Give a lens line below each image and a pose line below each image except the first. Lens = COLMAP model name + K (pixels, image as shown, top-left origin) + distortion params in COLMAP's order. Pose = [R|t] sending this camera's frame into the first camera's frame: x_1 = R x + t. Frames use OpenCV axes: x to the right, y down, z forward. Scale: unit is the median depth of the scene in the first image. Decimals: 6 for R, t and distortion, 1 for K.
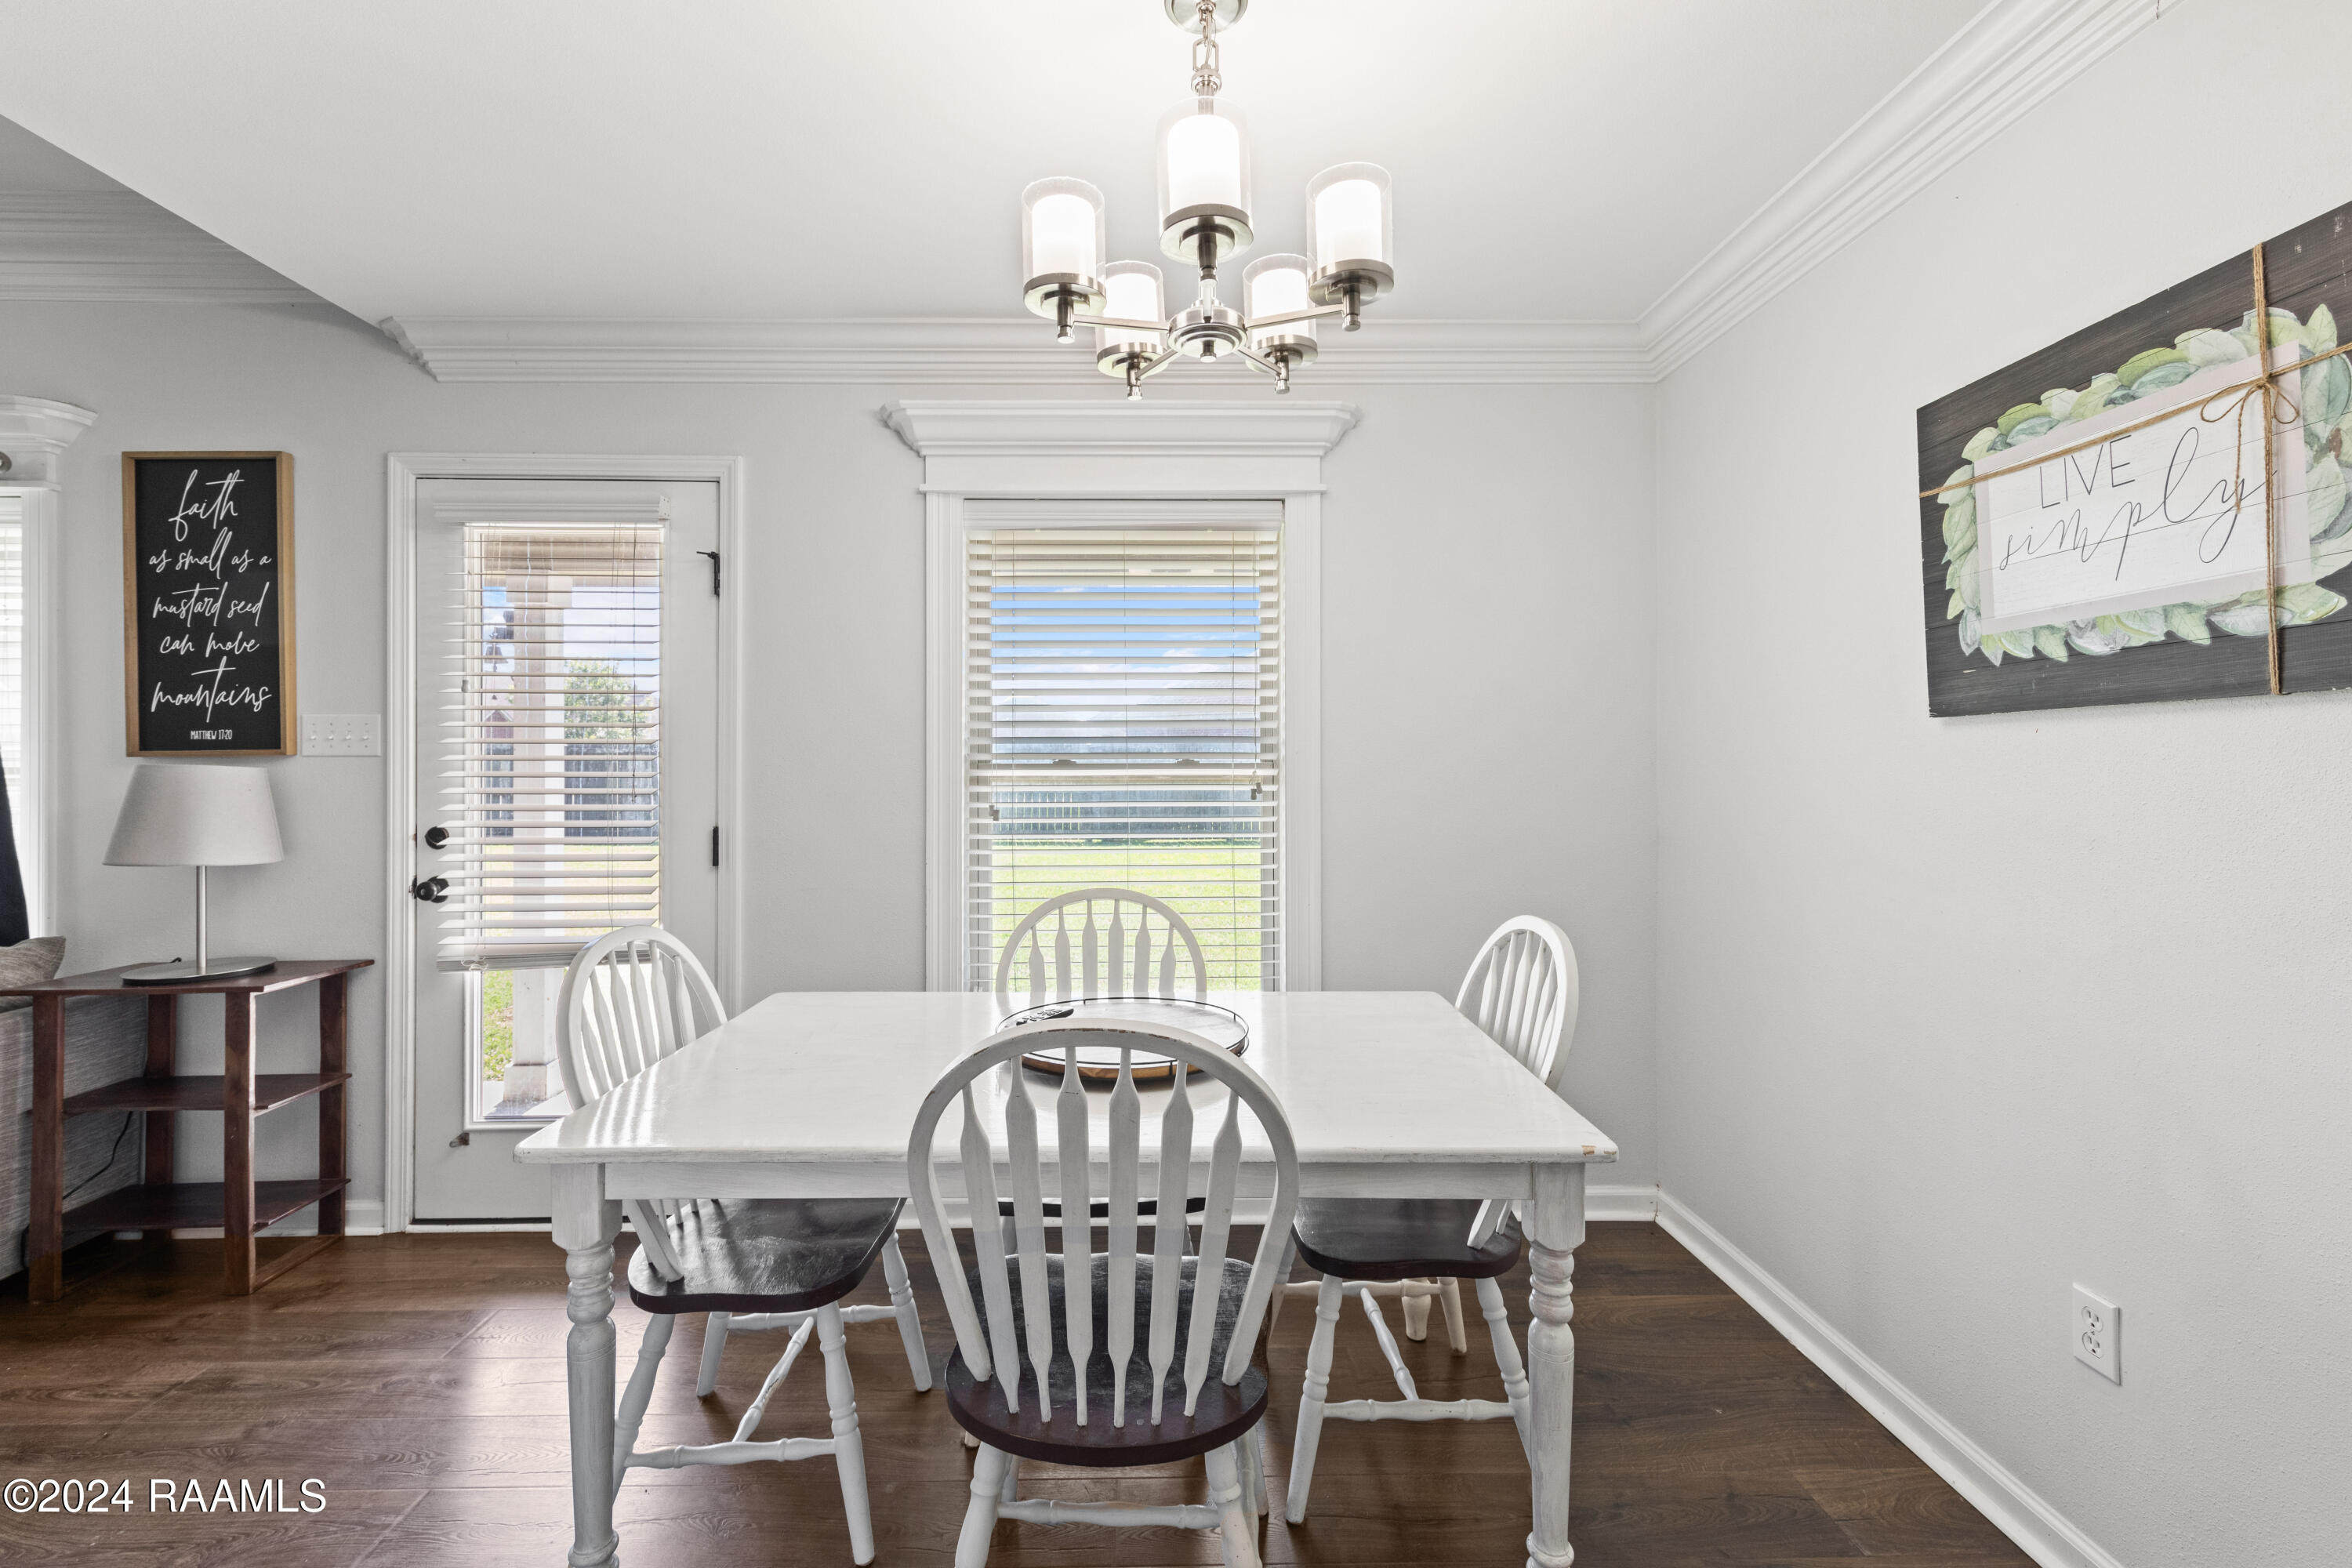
lens RADIAL K [[979.0, 0, 1165.5], [0, 979.0, 764.8], [0, 0, 1]] dist [0.004938, 0.000209]
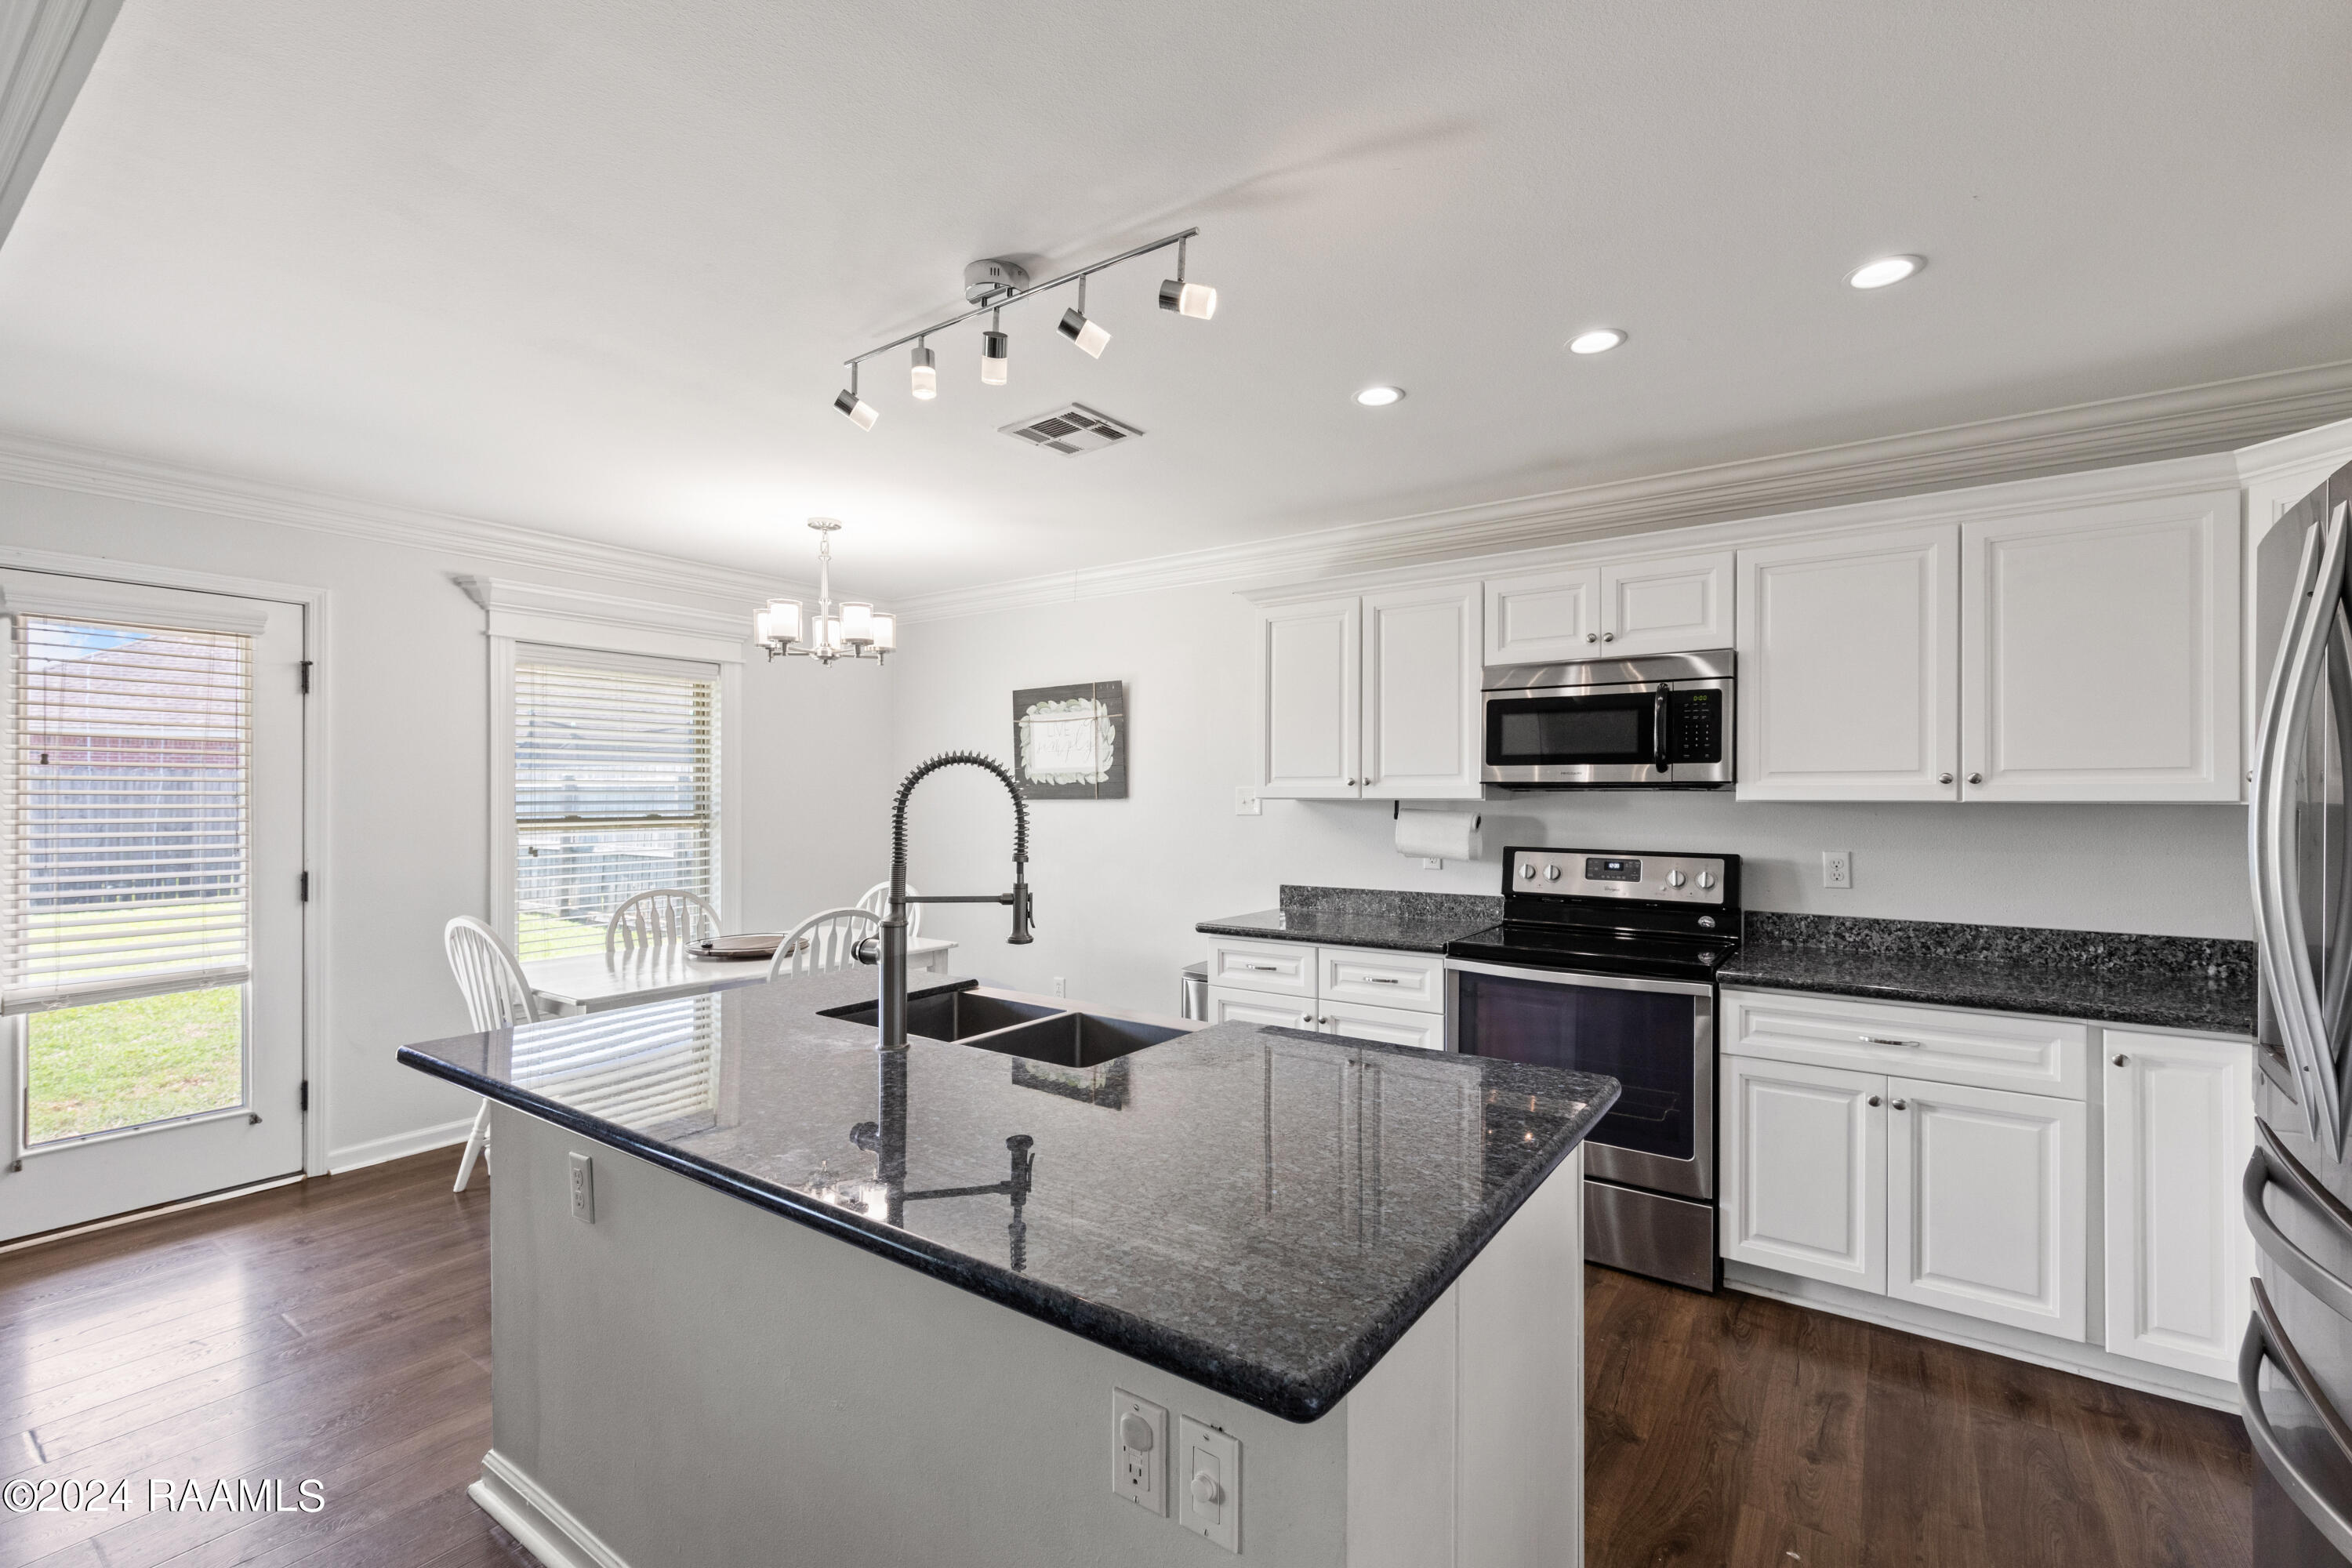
lens RADIAL K [[1009.5, 0, 1178.3], [0, 1009.5, 791.5], [0, 0, 1]] dist [0.002214, 0.000147]
pose [[0.590502, 0.005716, 0.807016, -1.354639], [-0.002271, 0.999983, -0.005421, -0.059963], [-0.807033, 0.001369, 0.590505, -1.149070]]
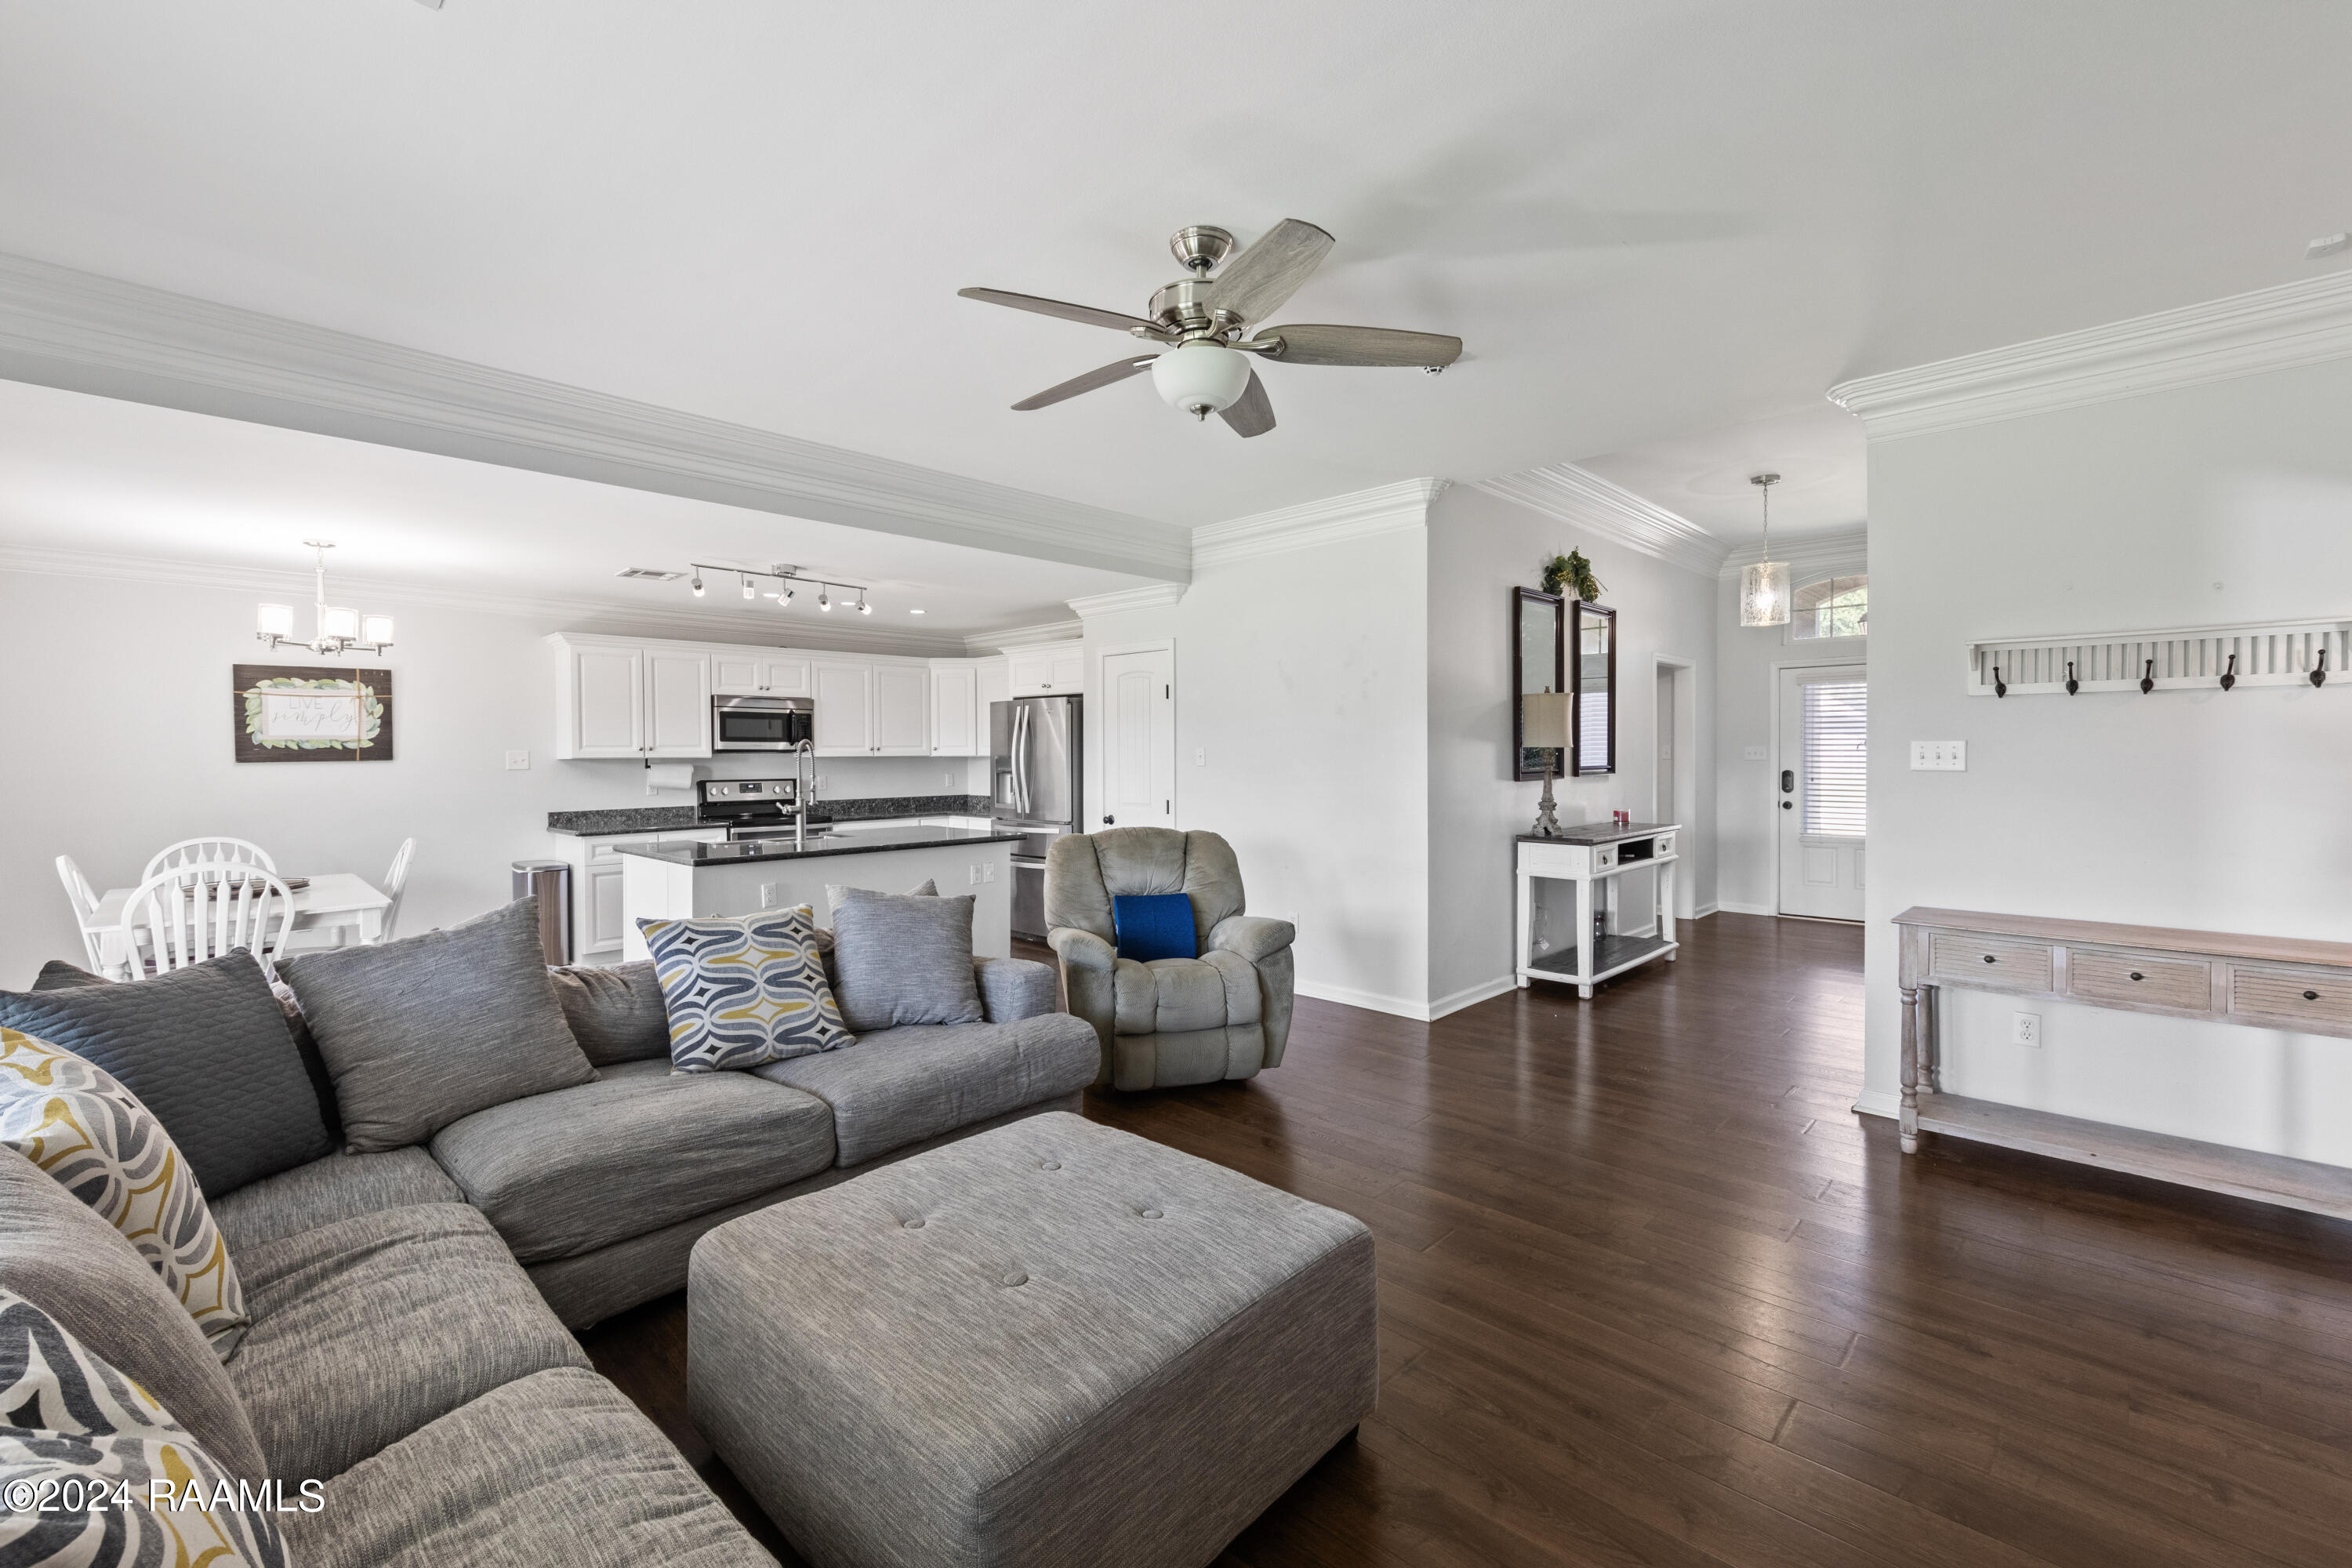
lens RADIAL K [[979.0, 0, 1165.5], [0, 979.0, 764.8], [0, 0, 1]] dist [0.004938, 0.000209]
pose [[-0.706326, -0.003549, 0.707877, -3.701671], [0.006709, 0.999909, 0.011706, -0.061373], [-0.707855, 0.013017, -0.706238, 1.164666]]
